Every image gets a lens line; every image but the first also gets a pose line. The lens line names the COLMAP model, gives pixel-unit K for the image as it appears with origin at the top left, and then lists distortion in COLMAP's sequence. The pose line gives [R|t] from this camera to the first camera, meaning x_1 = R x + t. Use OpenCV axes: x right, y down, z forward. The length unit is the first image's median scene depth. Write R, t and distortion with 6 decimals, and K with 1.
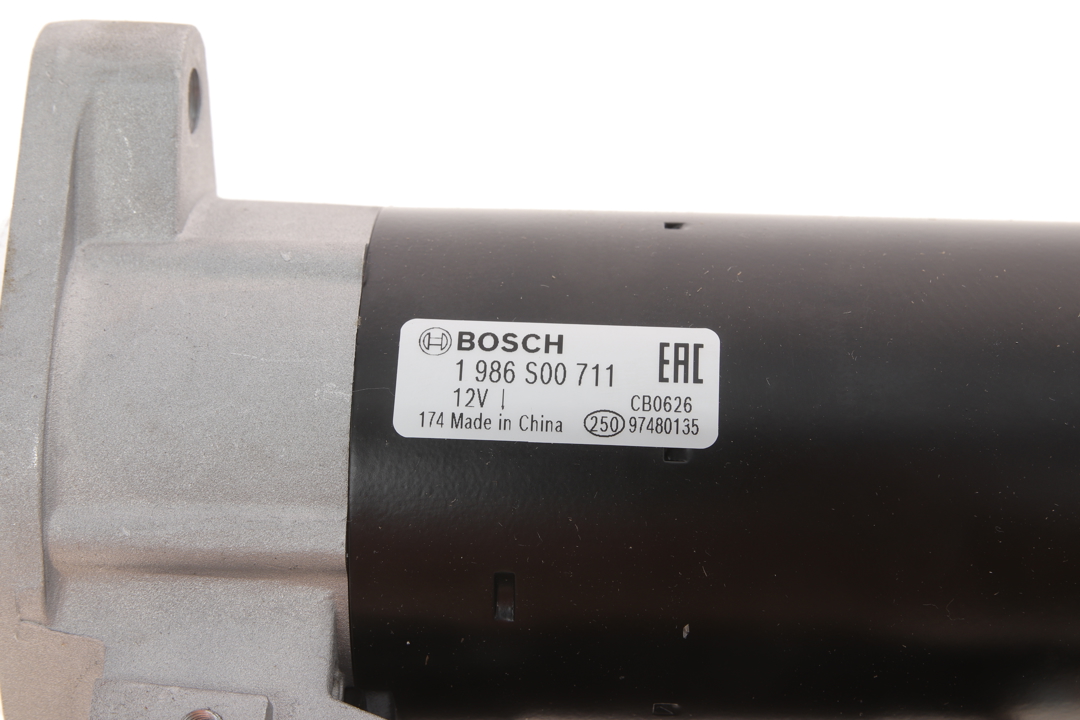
lens RADIAL K [[2194.9, 0, 538.8], [0, 2194.9, 357.2], [0, 0, 1]] dist [-0.243126, 0.000000]
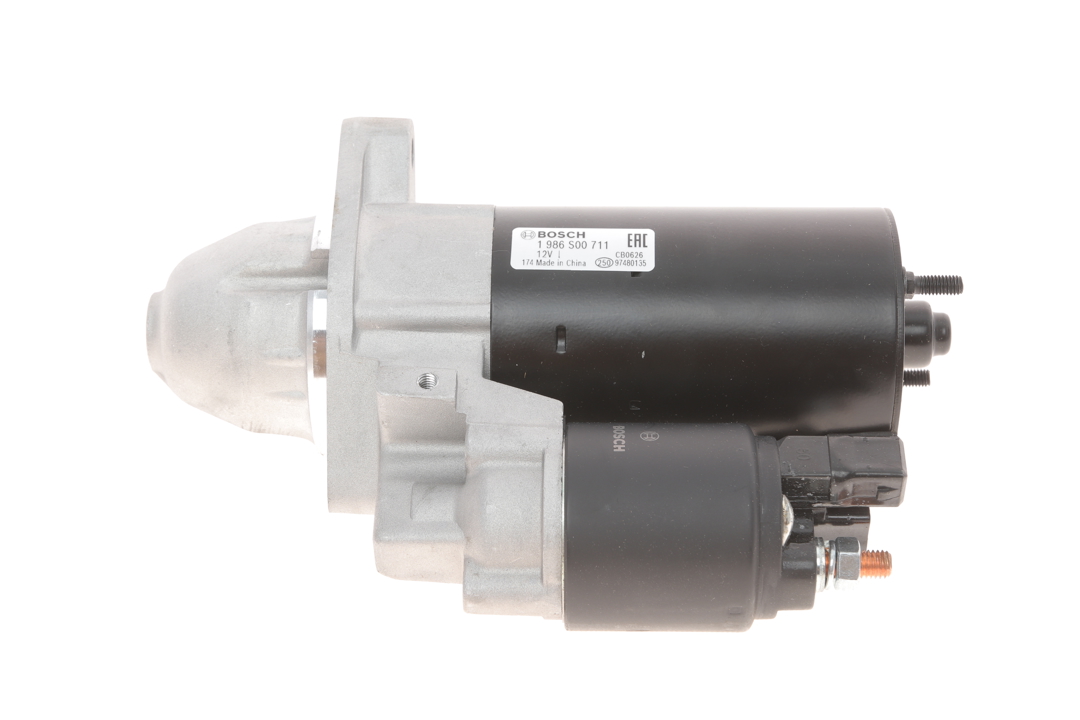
lens RADIAL K [[2194.9, 0, 540.8], [0, 2194.9, 362.1], [0, 0, 1]] dist [-0.243126, 0.000000]
pose [[0.999717, -0.007518, 0.022582, -0.086552], [0.013899, 0.954621, -0.297500, 0.792328], [-0.019321, 0.297730, 0.954455, -1.115330]]
